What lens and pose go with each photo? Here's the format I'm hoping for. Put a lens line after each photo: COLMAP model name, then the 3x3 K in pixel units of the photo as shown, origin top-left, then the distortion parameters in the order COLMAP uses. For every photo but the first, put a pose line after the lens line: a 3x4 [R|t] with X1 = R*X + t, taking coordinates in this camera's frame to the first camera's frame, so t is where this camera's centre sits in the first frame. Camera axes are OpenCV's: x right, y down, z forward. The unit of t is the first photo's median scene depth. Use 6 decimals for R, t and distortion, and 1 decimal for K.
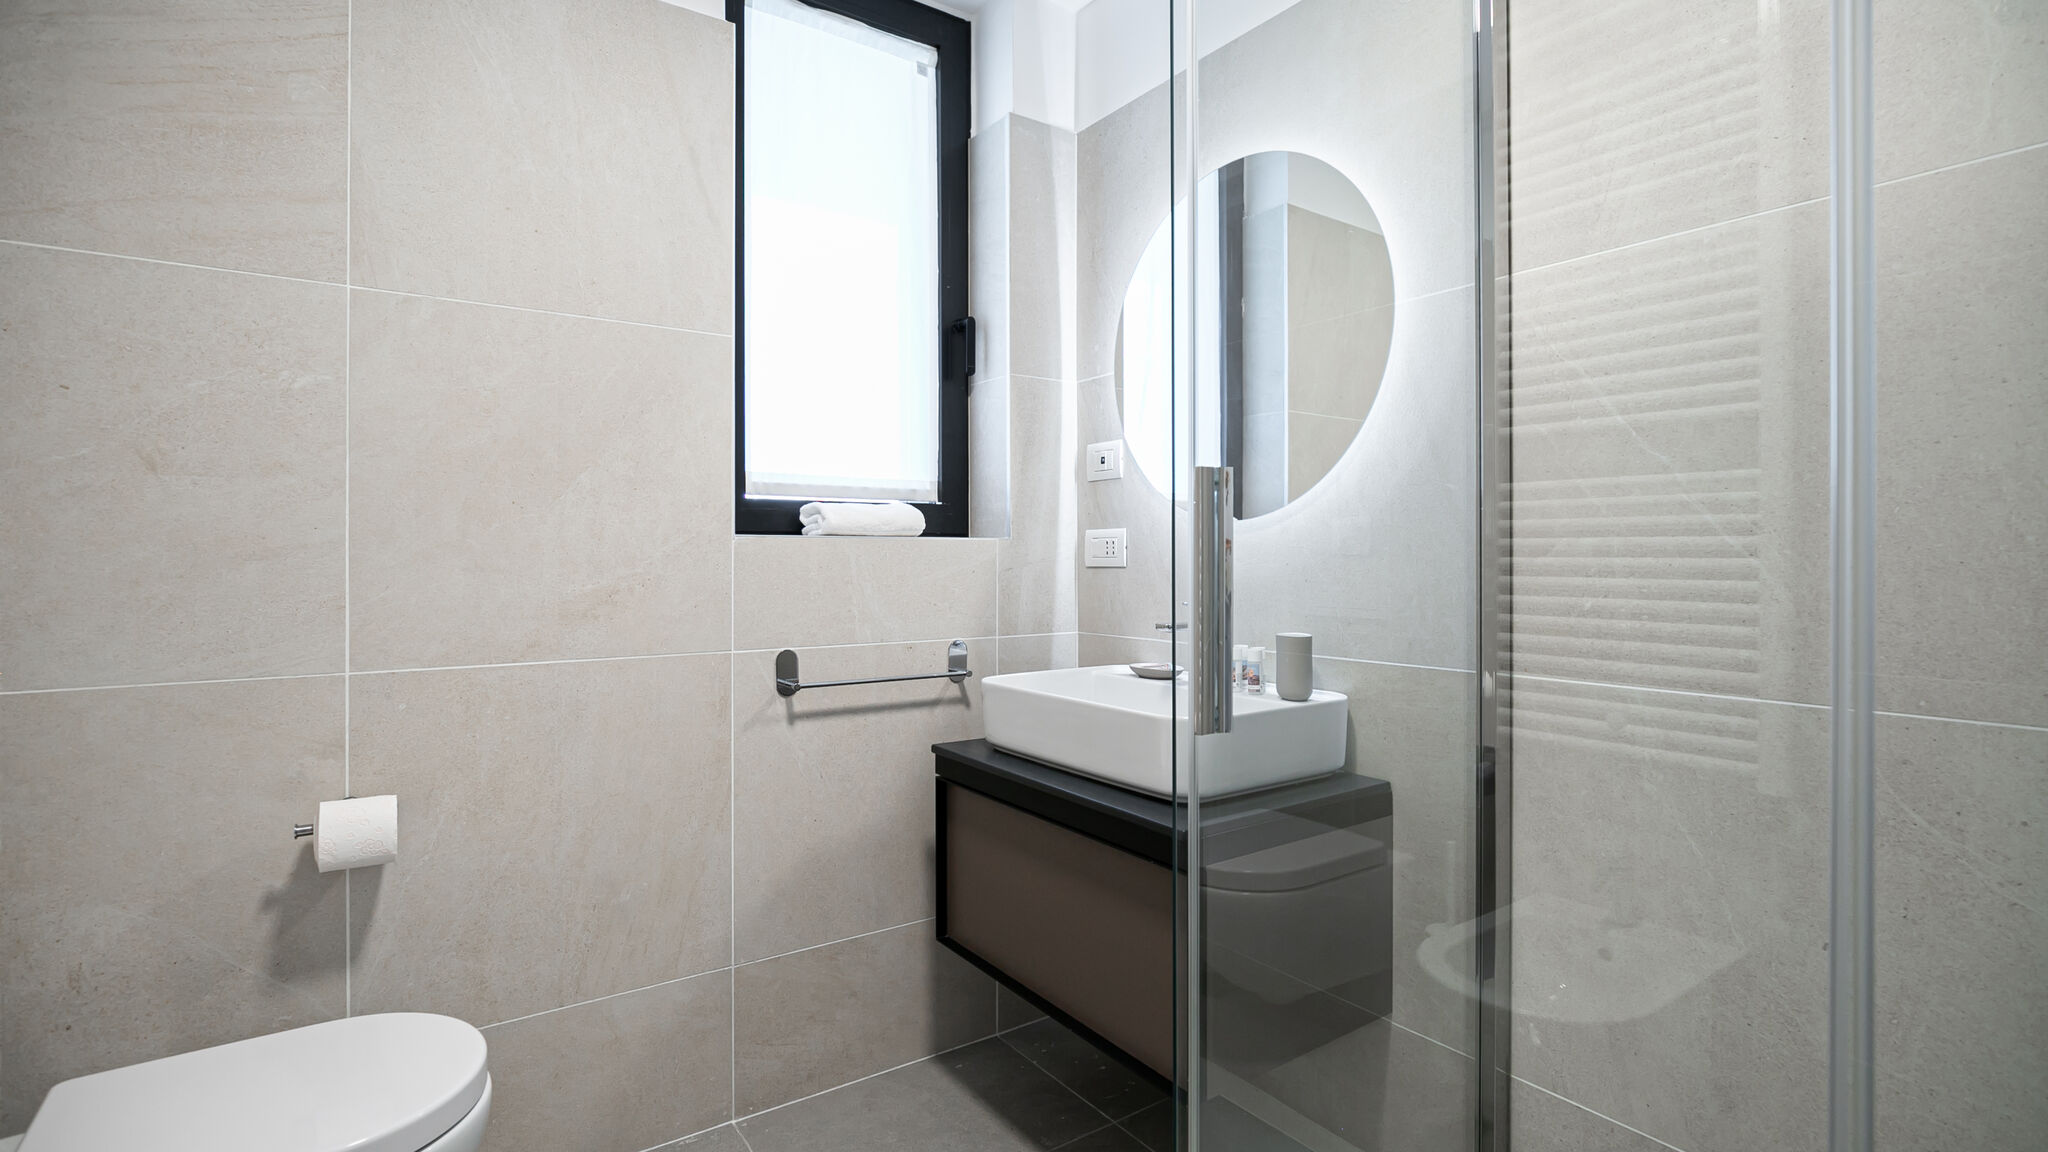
lens RADIAL K [[972.3, 0, 1033.6], [0, 972.3, 552.7], [0, 0, 1]] dist [0.000376, 0.000721]
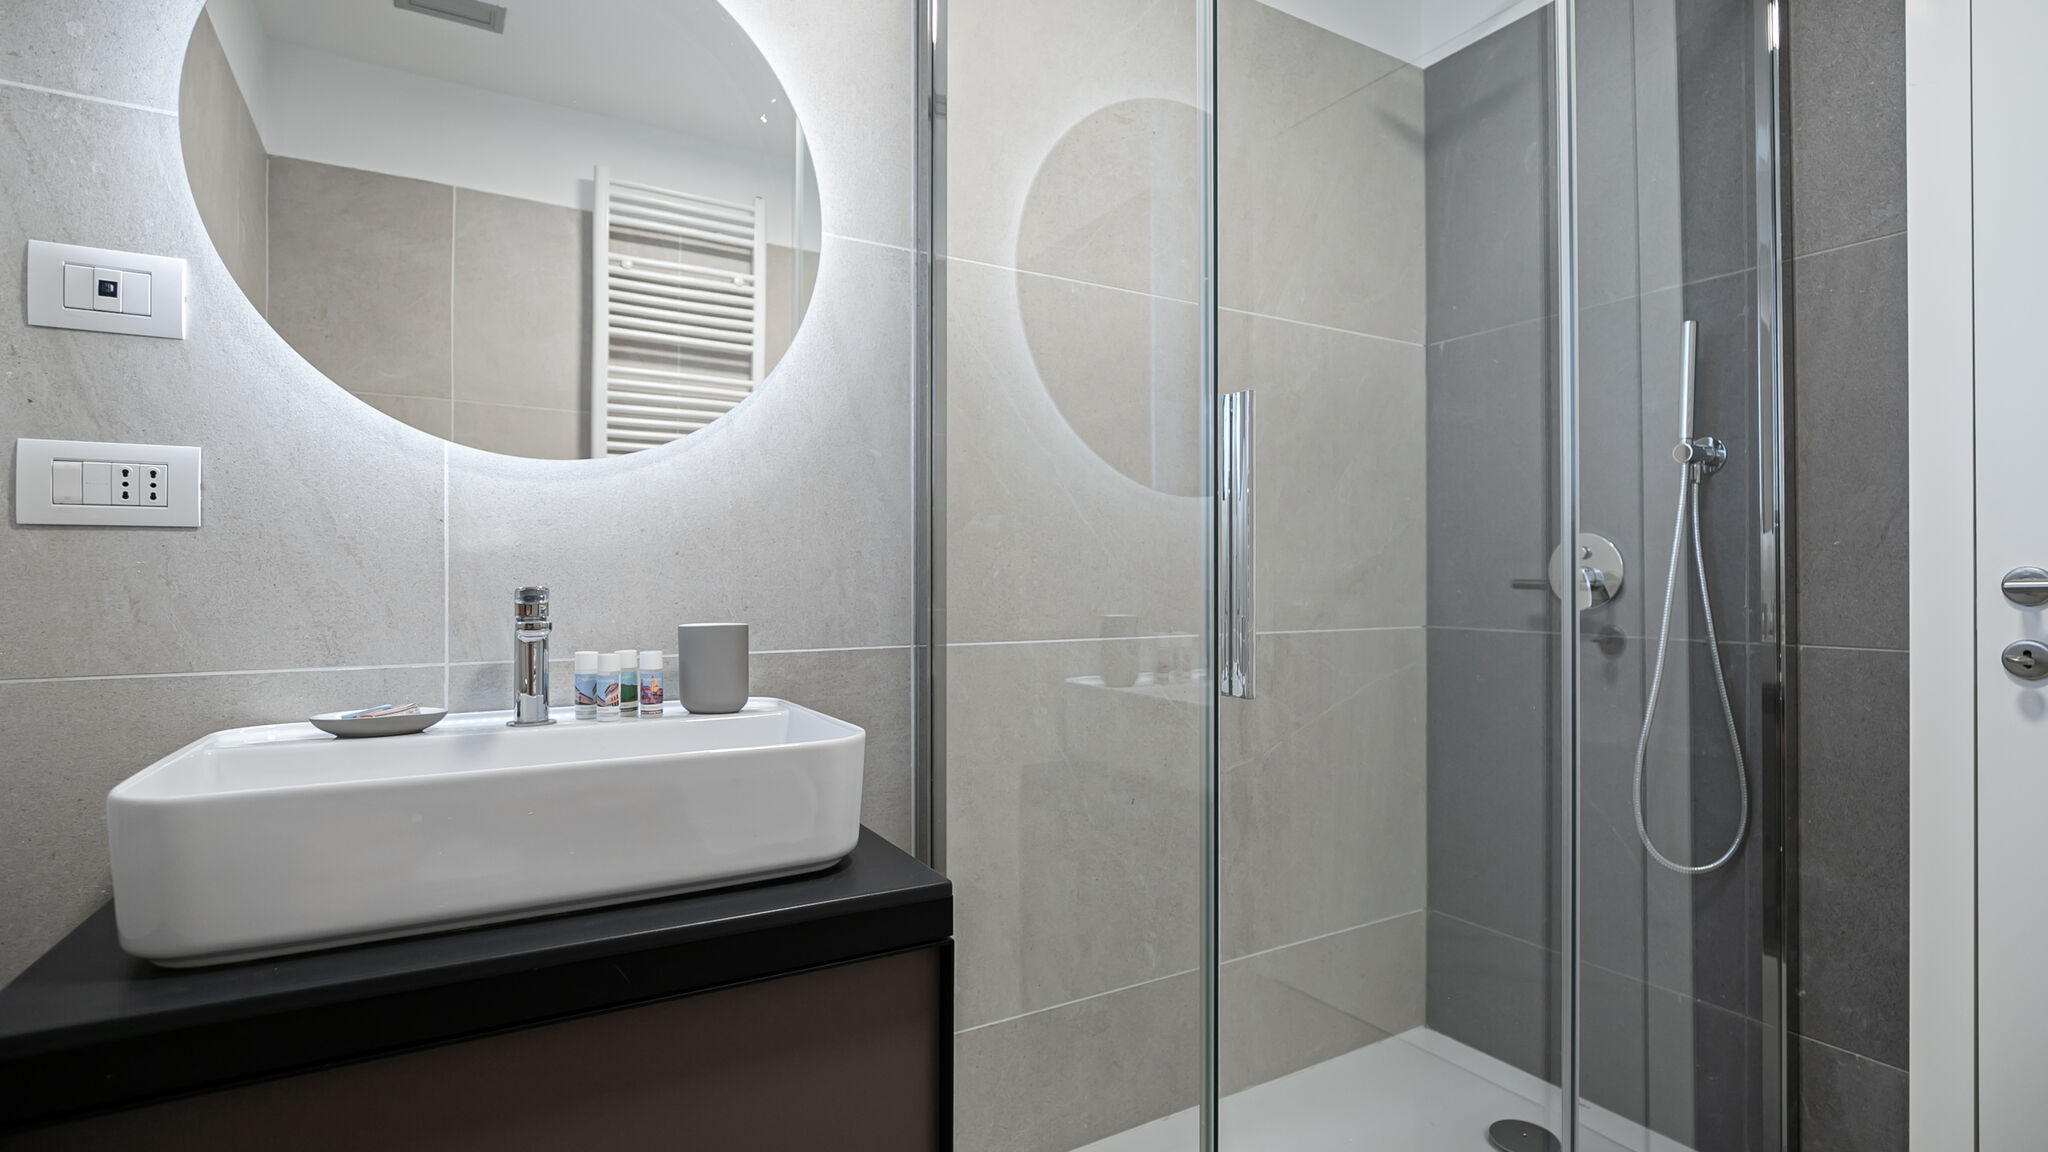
lens RADIAL K [[981.7, 0, 1024.0], [0, 981.7, 576.0], [0, 0, 1]] dist [0.000952, 0.000160]
pose [[0.078218, 0.007558, 0.996908, -0.419081], [-0.005417, 0.999960, -0.007156, 0.047209], [-0.996922, -0.004841, 0.078255, 0.650688]]
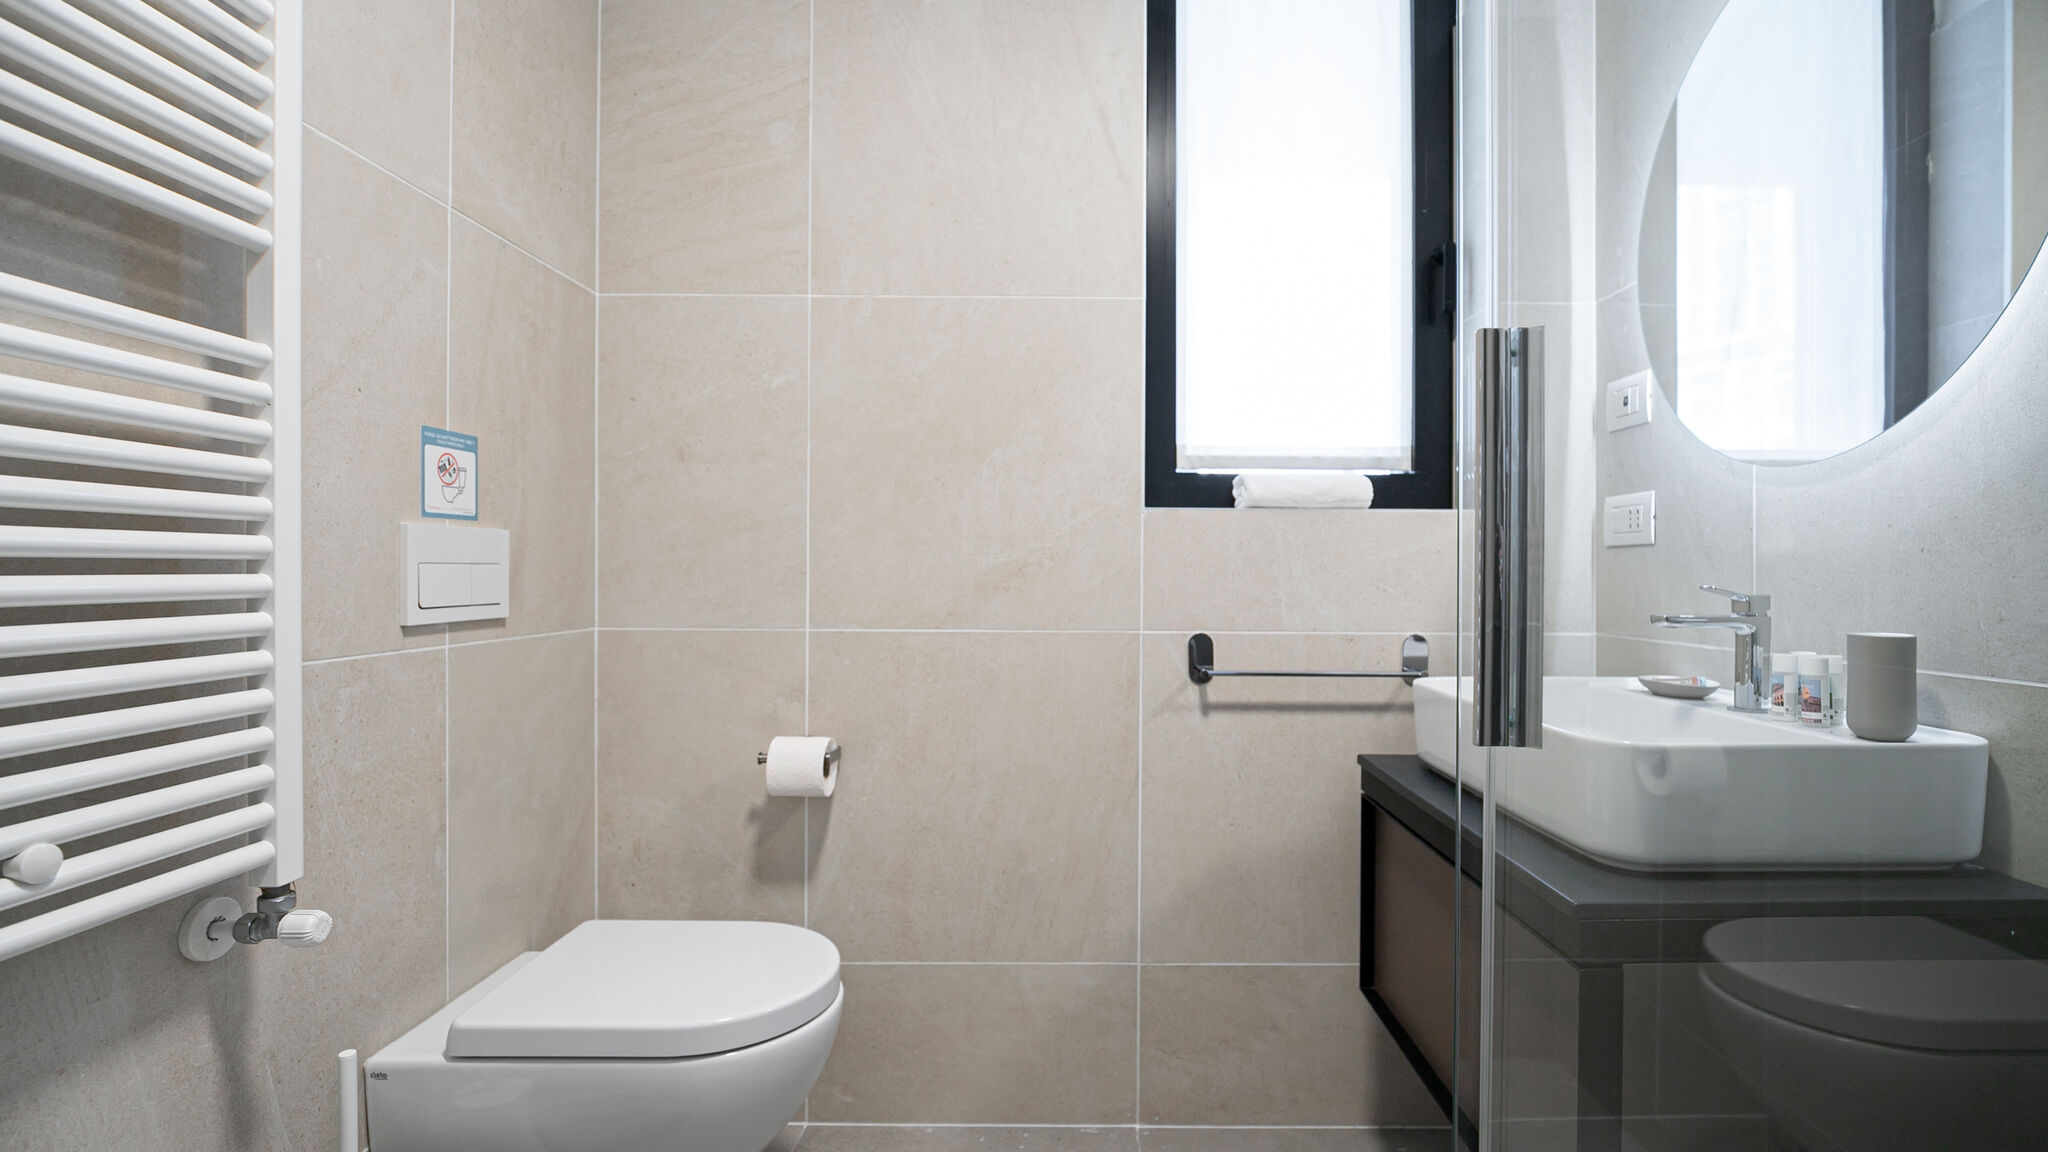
lens RADIAL K [[998.6, 0, 1072.1], [0, 998.6, 570.1], [0, 0, 1]] dist [-0.006588, 0.000043]
pose [[0.822715, 0.004564, -0.568435, 0.187783], [-0.003464, 0.999989, 0.003015, 0.039372], [0.568443, -0.000511, 0.822722, 0.162986]]
